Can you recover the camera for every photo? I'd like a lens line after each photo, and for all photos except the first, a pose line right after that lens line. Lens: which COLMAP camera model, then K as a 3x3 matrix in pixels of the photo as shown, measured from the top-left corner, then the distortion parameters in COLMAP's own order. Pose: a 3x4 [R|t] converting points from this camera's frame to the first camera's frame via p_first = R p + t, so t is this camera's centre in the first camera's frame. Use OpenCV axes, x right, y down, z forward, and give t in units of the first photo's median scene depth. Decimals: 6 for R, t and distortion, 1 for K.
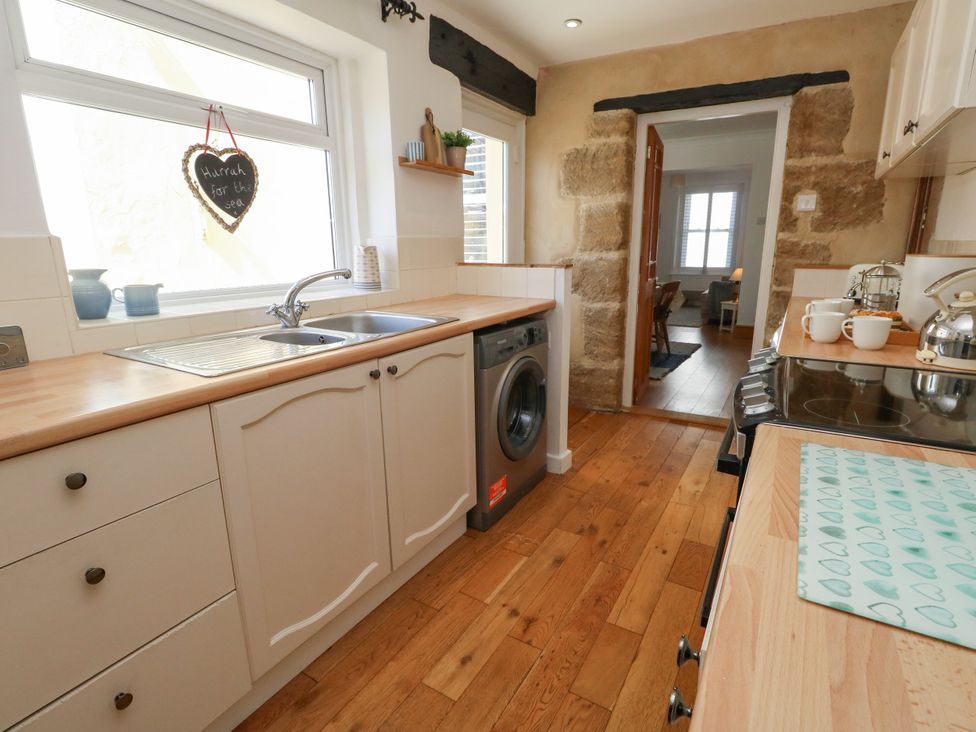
lens RADIAL K [[502.0, 0, 499.8], [0, 502.0, 364.0], [0, 0, 1]] dist [-0.004626, 0.001974]
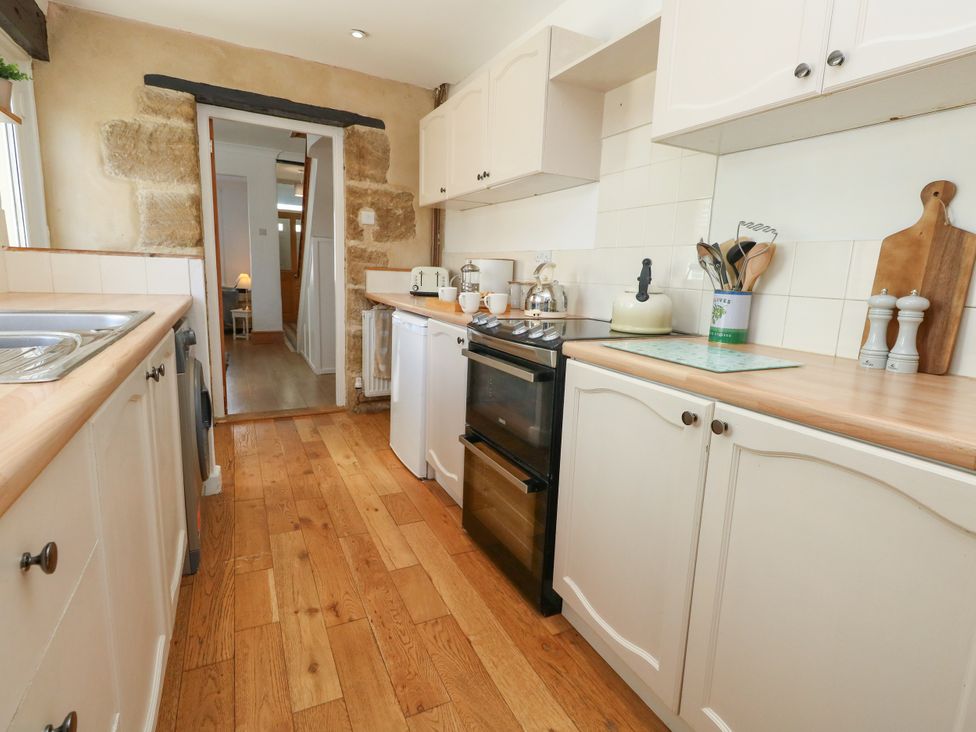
lens RADIAL K [[502.0, 0, 497.2], [0, 502.0, 360.6], [0, 0, 1]] dist [-0.004626, 0.001974]
pose [[0.537174, -0.120832, 0.834772, -0.360326], [0.149085, 0.987705, 0.047033, 0.023319], [-0.830191, 0.099187, 0.548584, 0.095922]]
